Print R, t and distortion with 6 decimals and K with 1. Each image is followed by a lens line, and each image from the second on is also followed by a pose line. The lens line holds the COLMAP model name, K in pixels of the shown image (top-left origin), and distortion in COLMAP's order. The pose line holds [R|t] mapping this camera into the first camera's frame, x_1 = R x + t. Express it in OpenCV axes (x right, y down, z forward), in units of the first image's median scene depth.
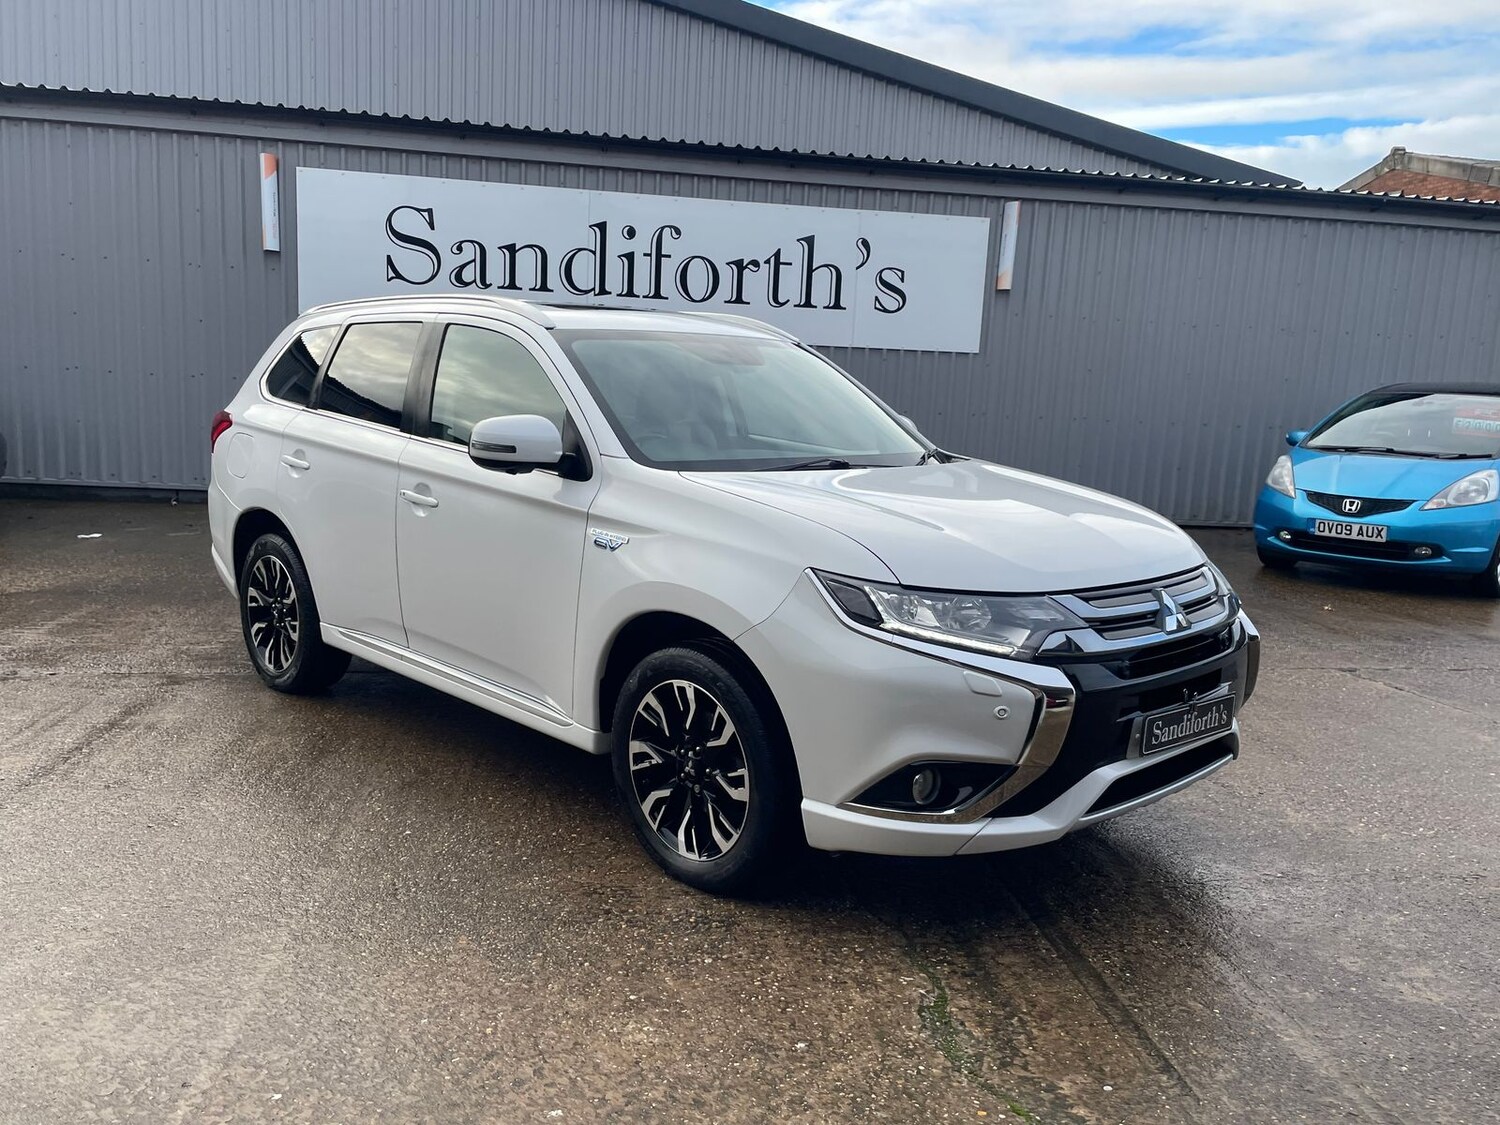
lens RADIAL K [[1216.7, 0, 758.9], [0, 1216.7, 563.3], [0, 0, 1]] dist [0.092795, -0.122395]
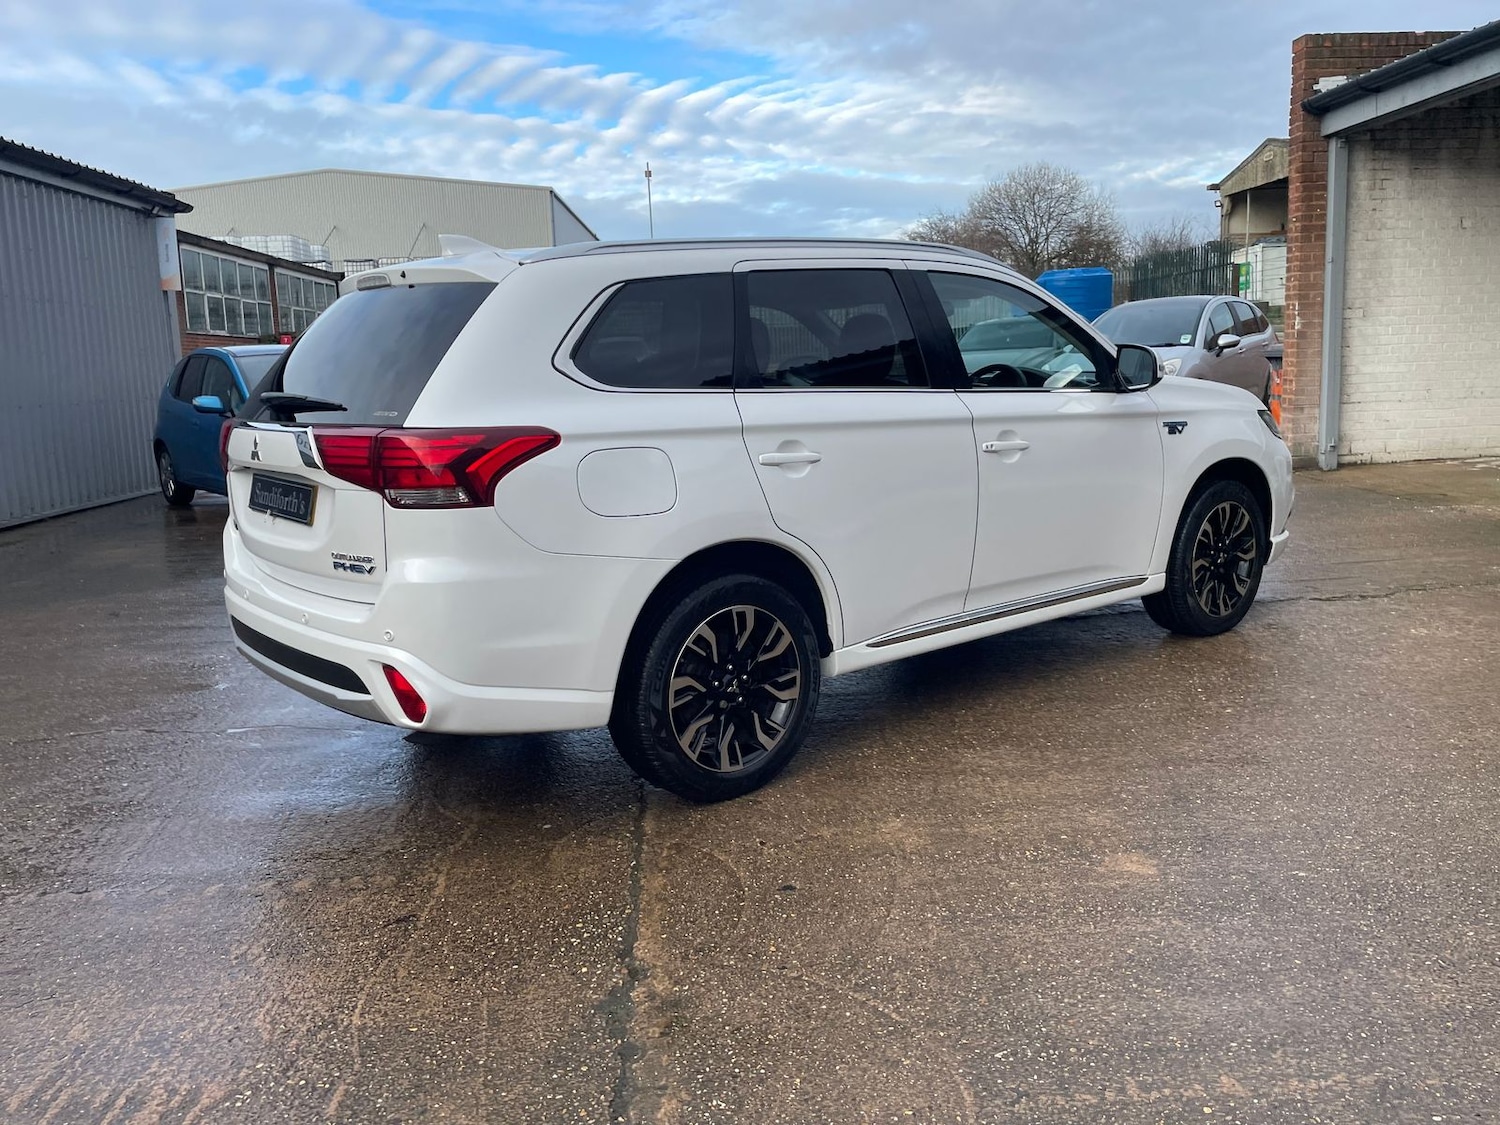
lens RADIAL K [[1217.2, 0, 761.7], [0, 1217.2, 556.1], [0, 0, 1]] dist [0.089665, -0.115052]
pose [[0.082899, -0.206867, 0.974851, -0.627874], [0.198826, 0.961984, 0.187229, -0.094186], [-0.976522, 0.178304, 0.120878, 0.531709]]
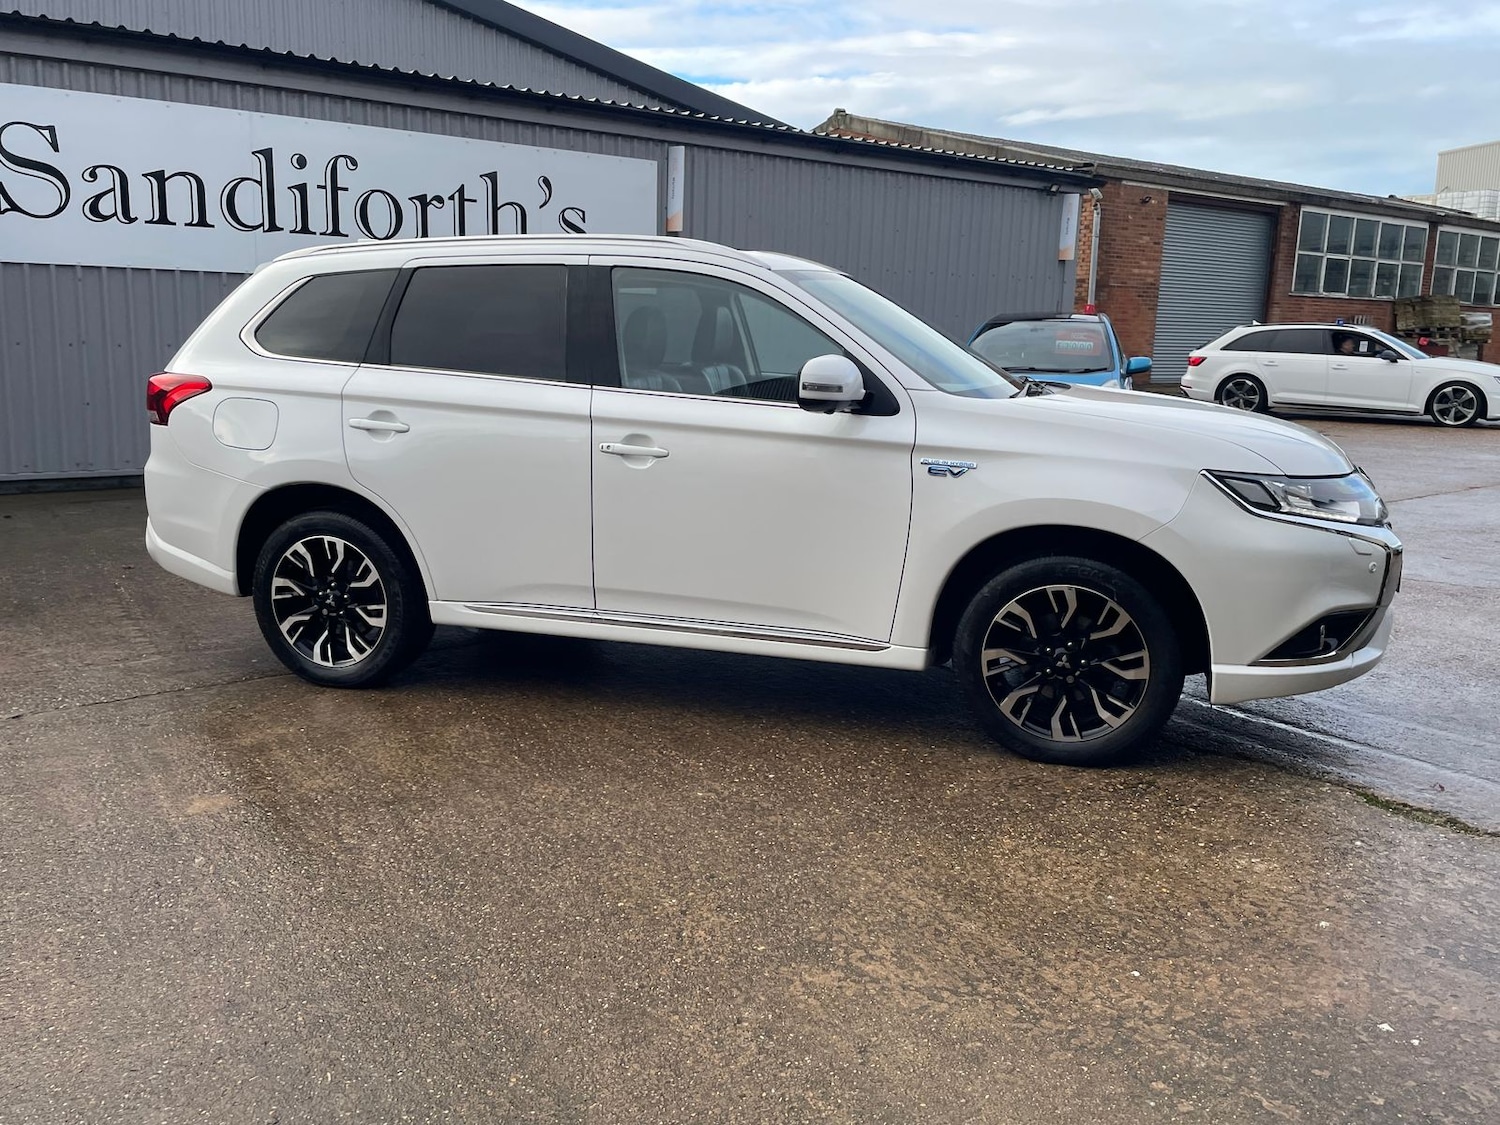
lens RADIAL K [[1217.2, 0, 763.6], [0, 1217.2, 553.2], [0, 0, 1]] dist [0.089665, -0.115052]
pose [[0.883297, -0.113251, 0.454929, -0.308034], [0.095823, 0.993511, 0.061275, -0.010426], [-0.458917, -0.010532, 0.888417, 0.049154]]
